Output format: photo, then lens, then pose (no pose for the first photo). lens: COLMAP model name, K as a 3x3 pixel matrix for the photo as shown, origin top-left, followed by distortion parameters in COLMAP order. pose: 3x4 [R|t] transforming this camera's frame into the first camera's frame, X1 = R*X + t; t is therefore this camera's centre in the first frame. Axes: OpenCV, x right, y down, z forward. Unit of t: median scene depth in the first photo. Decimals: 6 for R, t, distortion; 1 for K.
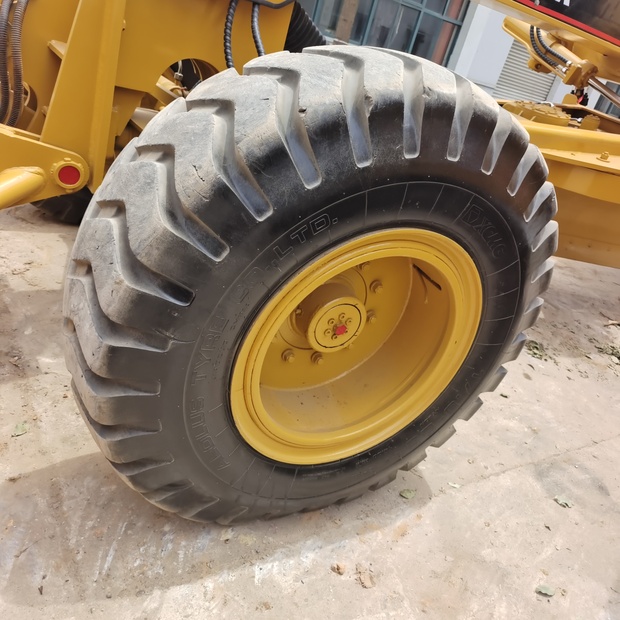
lens RADIAL K [[581.9, 0, 308.7], [0, 581.9, 317.1], [0, 0, 1]] dist [0.019985, 0.027787]
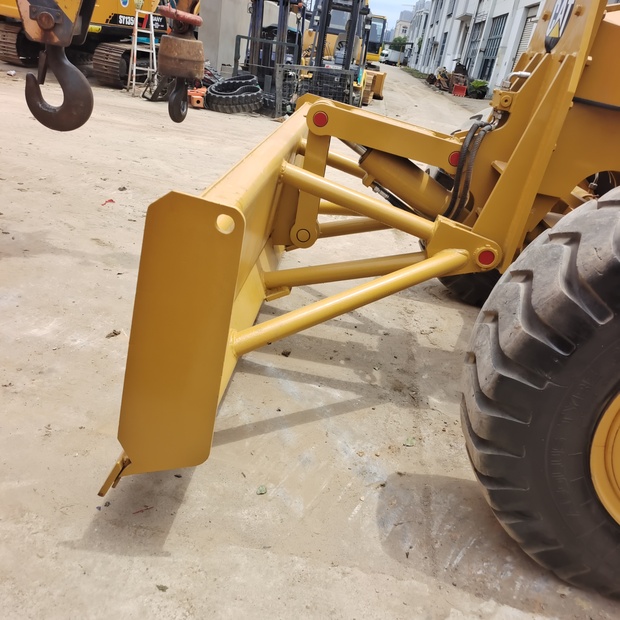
lens RADIAL K [[581.9, 0, 308.7], [0, 581.9, 317.1], [0, 0, 1]] dist [0.019985, 0.027787]
pose [[0.801571, 0.135469, -0.582351, 0.049485], [-0.234553, 0.967165, -0.097862, 0.113301], [0.549972, 0.215035, 0.807026, -0.251913]]
